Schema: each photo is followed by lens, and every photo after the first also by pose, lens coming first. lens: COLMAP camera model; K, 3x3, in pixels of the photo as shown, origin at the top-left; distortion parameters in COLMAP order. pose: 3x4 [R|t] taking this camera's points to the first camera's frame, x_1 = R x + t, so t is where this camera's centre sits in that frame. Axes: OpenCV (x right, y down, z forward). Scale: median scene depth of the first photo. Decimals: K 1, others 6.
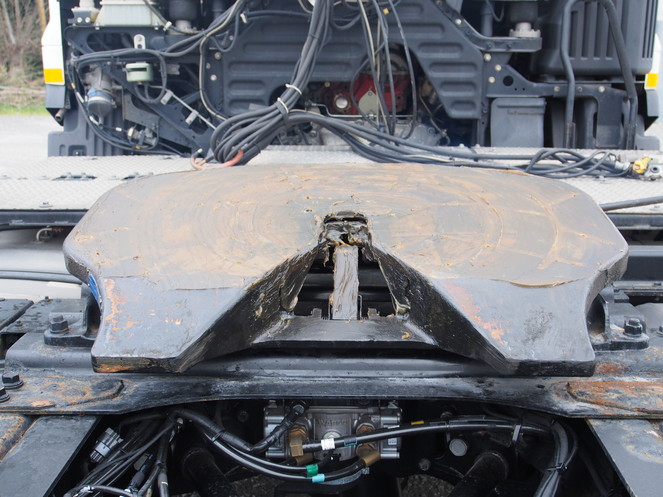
lens RADIAL K [[865.8, 0, 347.4], [0, 865.8, 261.9], [0, 0, 1]] dist [0.002132, 0.000000]
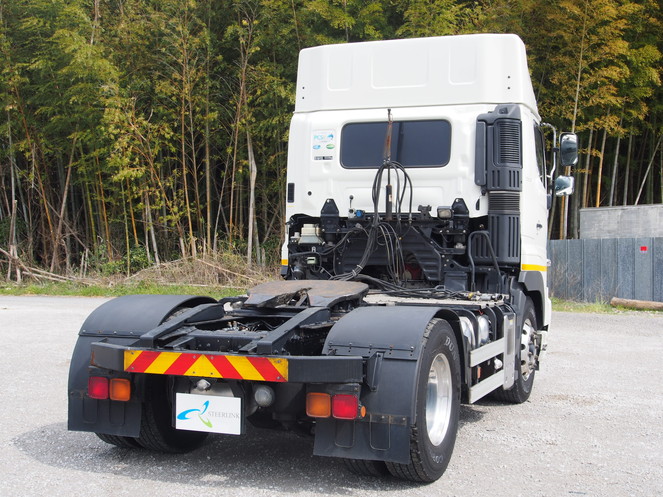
lens RADIAL K [[935.5, 0, 329.1], [0, 935.5, 246.1], [0, 0, 1]] dist [0.009060, 0.000000]
pose [[0.925285, 0.005061, -0.379238, 0.866703], [-0.098951, 0.968502, -0.228502, 0.373443], [0.366136, 0.248956, 0.896641, -1.501786]]
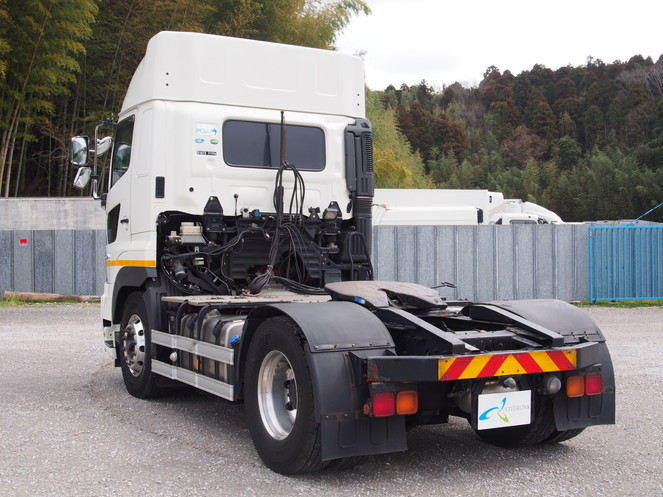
lens RADIAL K [[935.5, 0, 332.7], [0, 935.5, 247.4], [0, 0, 1]] dist [0.009060, 0.000000]
pose [[0.865382, 0.001961, 0.501109, -1.230687], [0.117214, 0.971460, -0.206221, 0.329430], [-0.487211, 0.237197, 0.840454, -1.405279]]
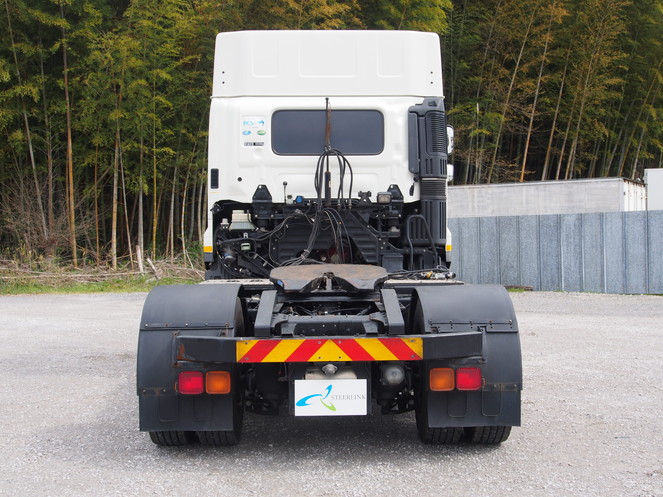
lens RADIAL K [[935.5, 0, 333.1], [0, 935.5, 251.9], [0, 0, 1]] dist [0.009060, 0.000000]
pose [[0.999757, -0.013074, 0.017731, -0.029145], [0.016734, 0.974150, -0.225283, 0.429627], [-0.014327, 0.225525, 0.974132, -1.722017]]
